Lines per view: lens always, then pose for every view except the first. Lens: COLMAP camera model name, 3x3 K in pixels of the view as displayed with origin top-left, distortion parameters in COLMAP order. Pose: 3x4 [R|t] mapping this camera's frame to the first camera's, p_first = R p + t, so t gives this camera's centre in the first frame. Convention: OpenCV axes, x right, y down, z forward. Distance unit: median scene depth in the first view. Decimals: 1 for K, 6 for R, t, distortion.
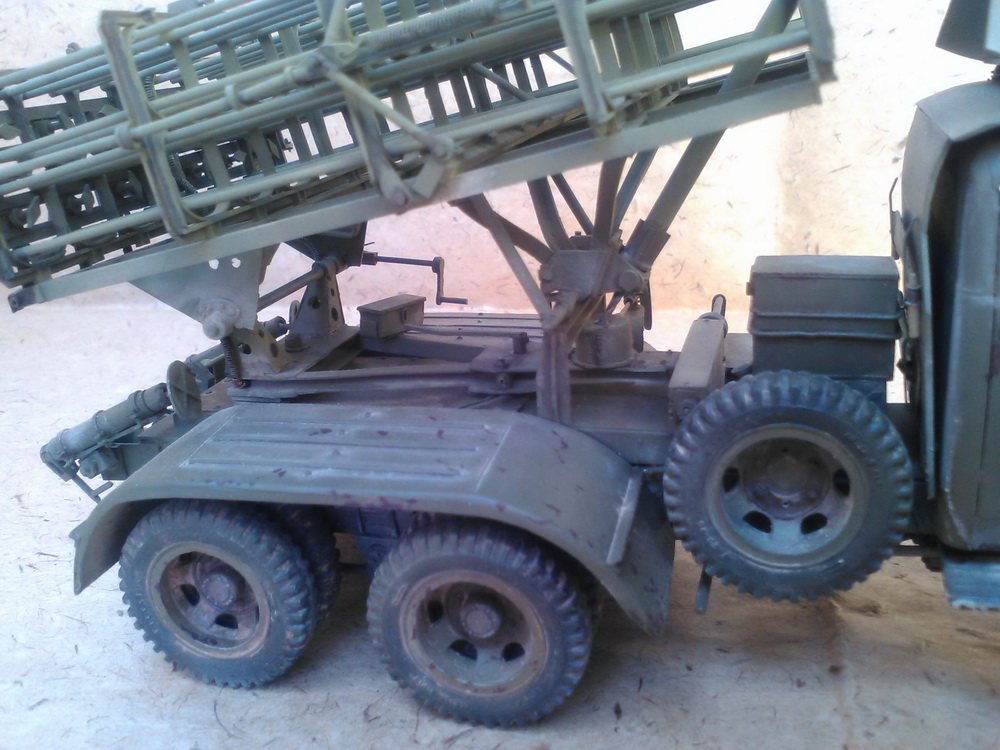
lens RADIAL K [[985.7, 0, 504.6], [0, 985.7, 364.2], [0, 0, 1]] dist [-0.132526, 0.159183]
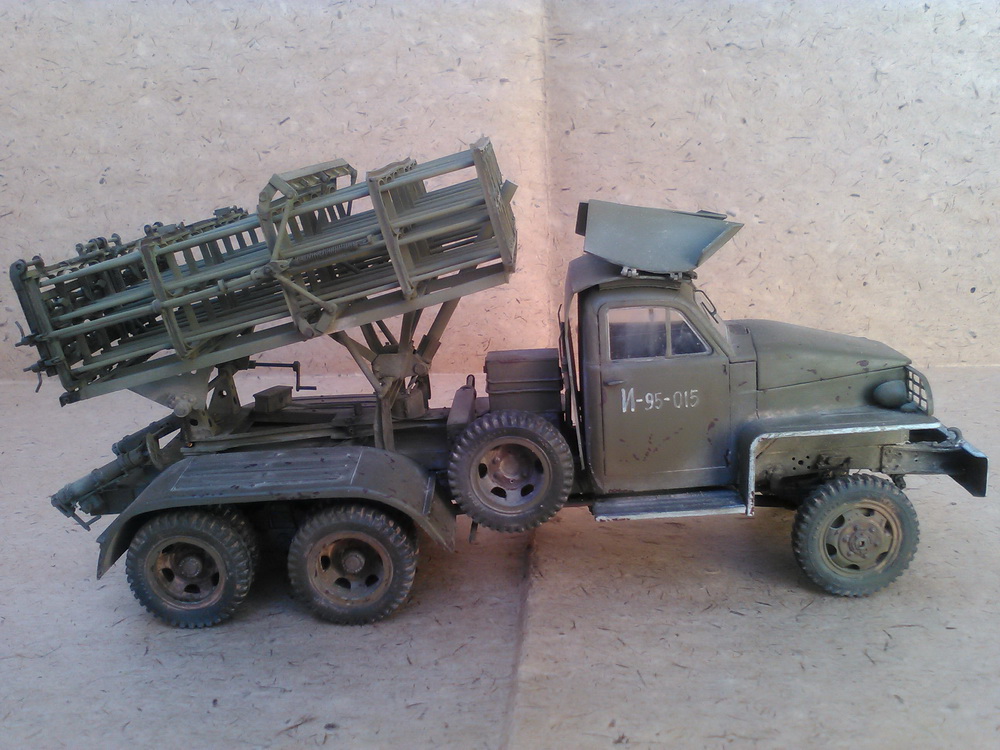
lens RADIAL K [[985.7, 0, 504.6], [0, 985.7, 364.2], [0, 0, 1]] dist [-0.132526, 0.159183]
pose [[0.968905, -0.052393, 0.241821, -0.163274], [0.074525, 0.993734, -0.083298, 0.069036], [-0.235941, 0.098729, 0.966739, -0.801664]]
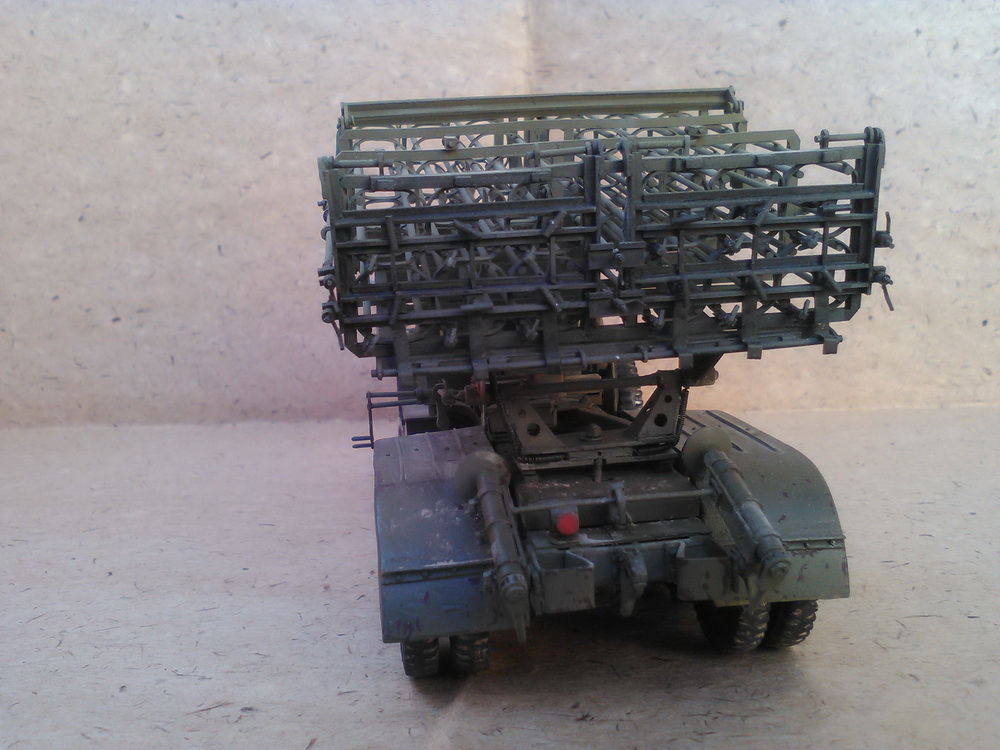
lens RADIAL K [[990.3, 0, 499.0], [0, 990.3, 363.1], [0, 0, 1]] dist [-0.098985, 0.033742]
pose [[0.973854, -0.021891, 0.226118, -0.054935], [0.071073, 0.974740, -0.211733, 0.315912], [-0.215771, 0.222268, 0.950810, -0.645172]]
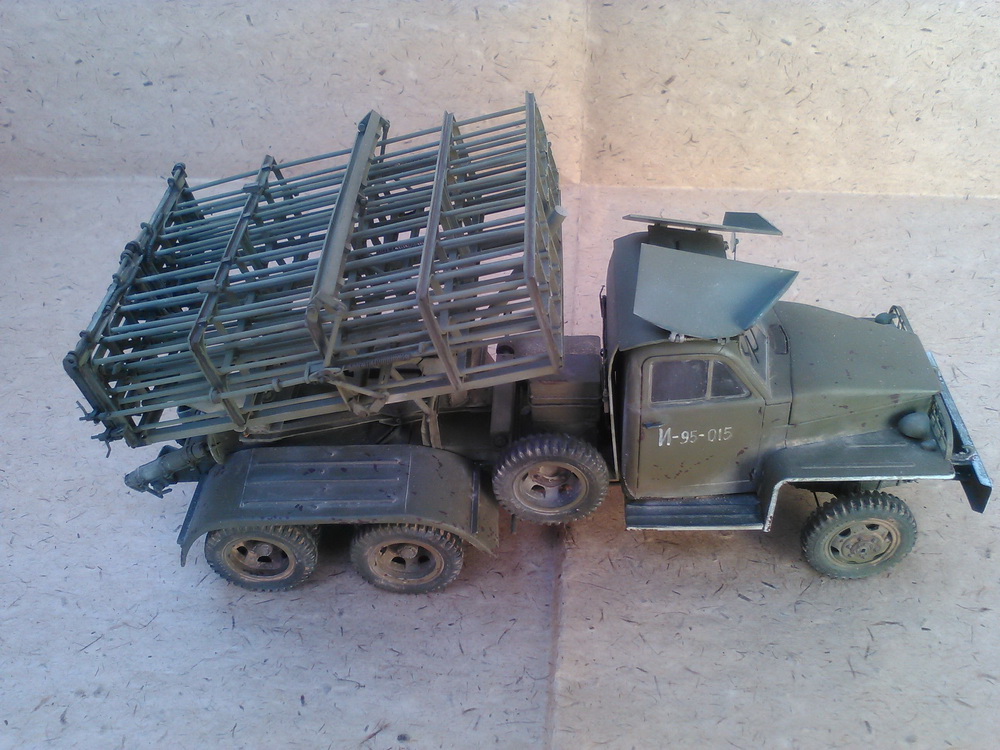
lens RADIAL K [[985.7, 0, 504.6], [0, 985.7, 364.2], [0, 0, 1]] dist [-0.132526, 0.159183]
pose [[0.971669, -0.139264, 0.190958, -0.155886], [0.061446, 0.929029, 0.364869, -0.787565], [-0.228218, -0.342798, 0.911266, -0.720818]]
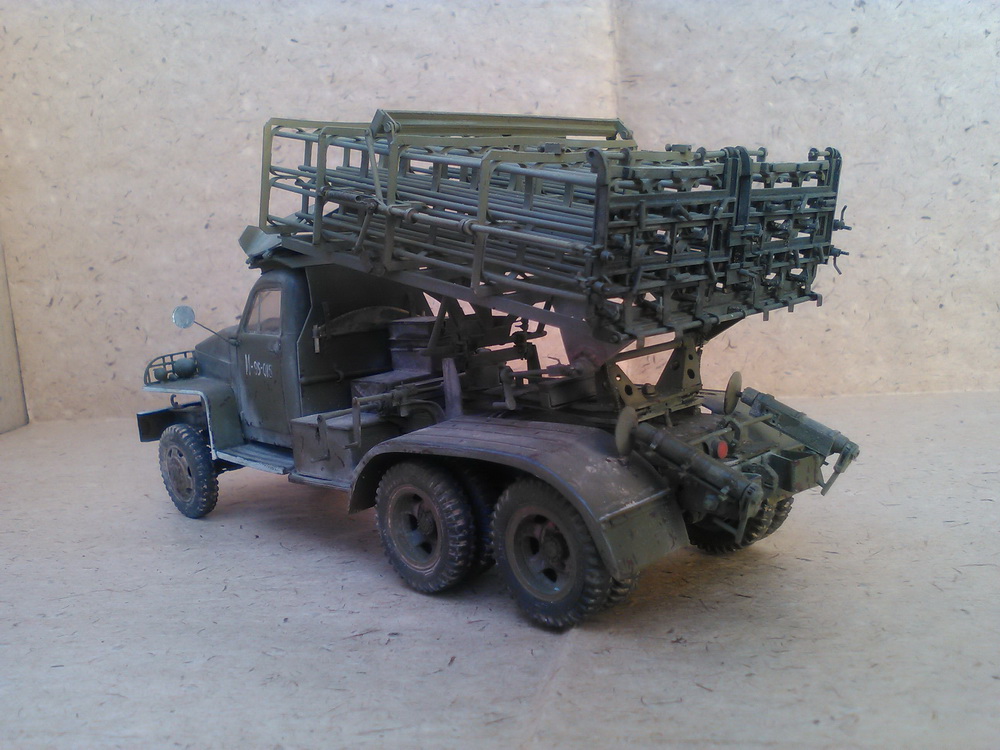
lens RADIAL K [[985.7, 0, 504.6], [0, 985.7, 364.2], [0, 0, 1]] dist [-0.132526, 0.159183]
pose [[0.988065, -0.031984, 0.150681, -0.140208], [0.064331, 0.974494, -0.214994, 0.390089], [-0.139961, 0.222121, 0.964921, -0.848150]]
